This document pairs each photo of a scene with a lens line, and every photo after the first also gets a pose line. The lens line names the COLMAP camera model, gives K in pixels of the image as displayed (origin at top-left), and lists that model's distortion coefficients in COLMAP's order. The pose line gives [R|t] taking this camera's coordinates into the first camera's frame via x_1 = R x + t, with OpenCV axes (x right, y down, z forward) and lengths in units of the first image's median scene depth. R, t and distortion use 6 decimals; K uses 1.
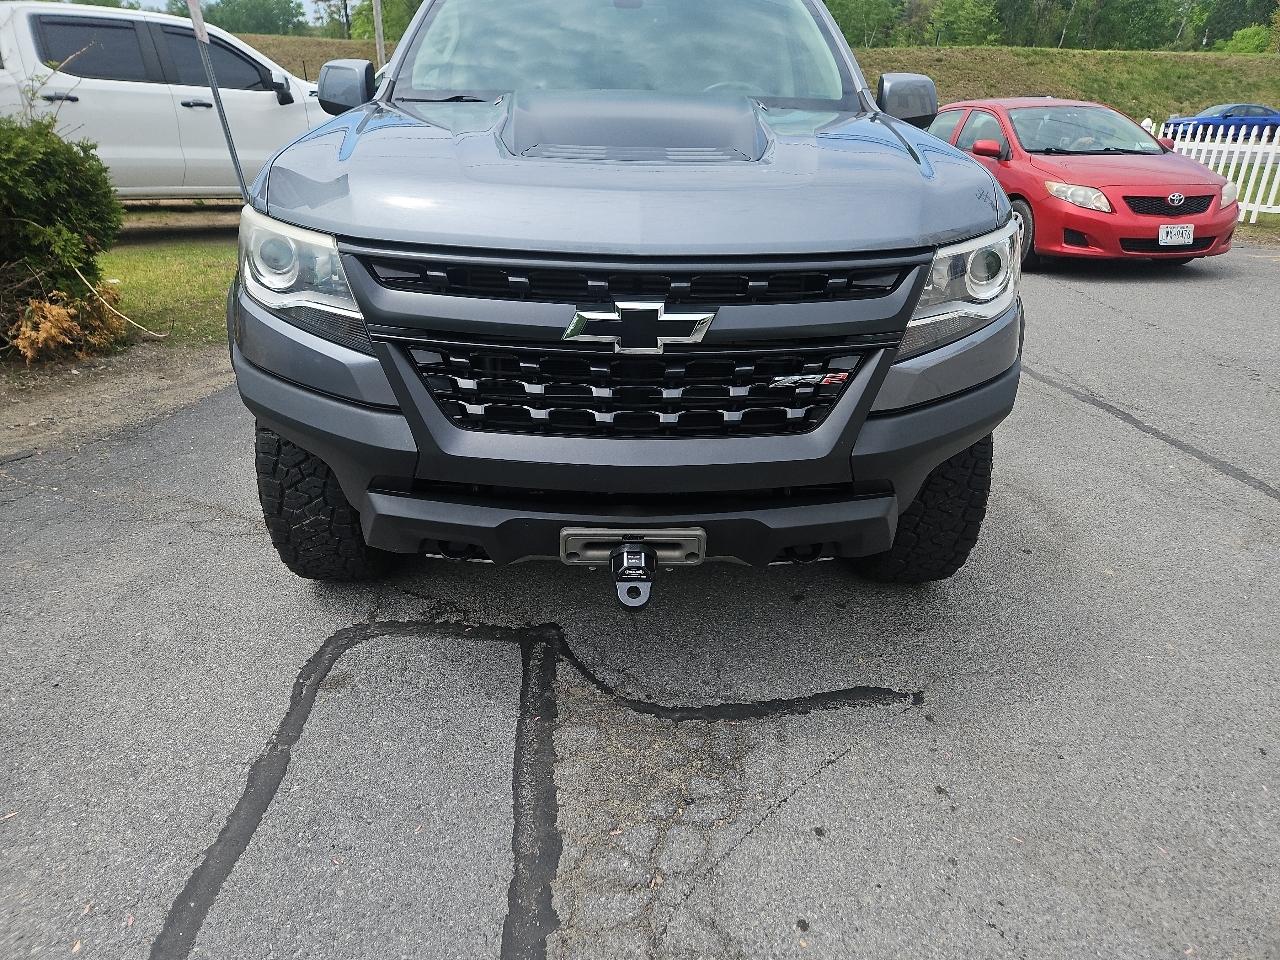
lens RADIAL K [[854.6, 0, 633.2], [0, 854.6, 481.5], [0, 0, 1]] dist [0.073353, -0.060807]
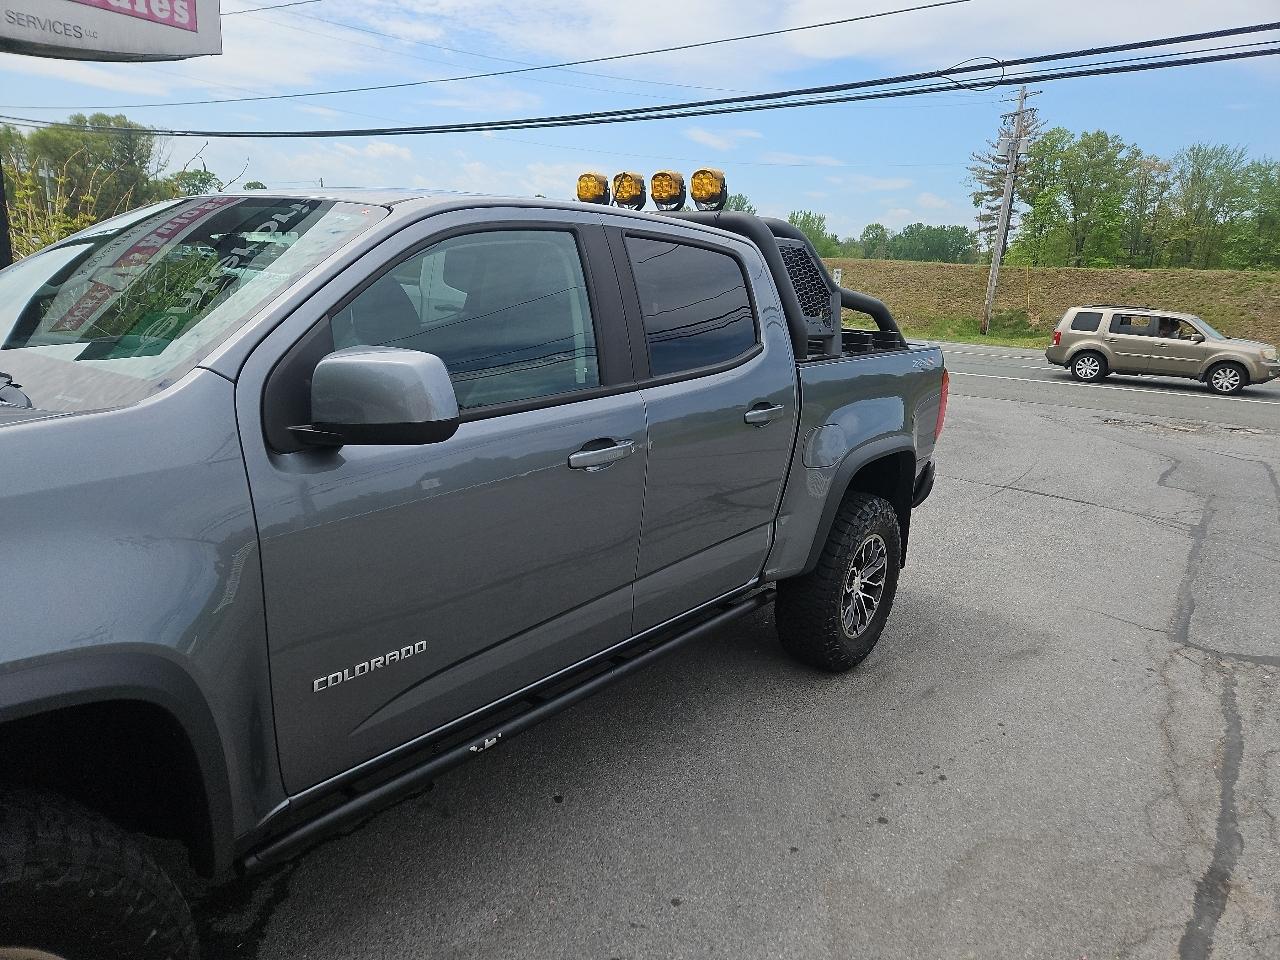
lens RADIAL K [[848.2, 0, 640.7], [0, 848.2, 482.2], [0, 0, 1]] dist [0.077179, -0.062309]
pose [[0.774401, 0.172803, -0.608639, 1.194244], [-0.301443, 0.946548, -0.114799, -0.571831], [0.556269, 0.272370, 0.785098, 1.047975]]
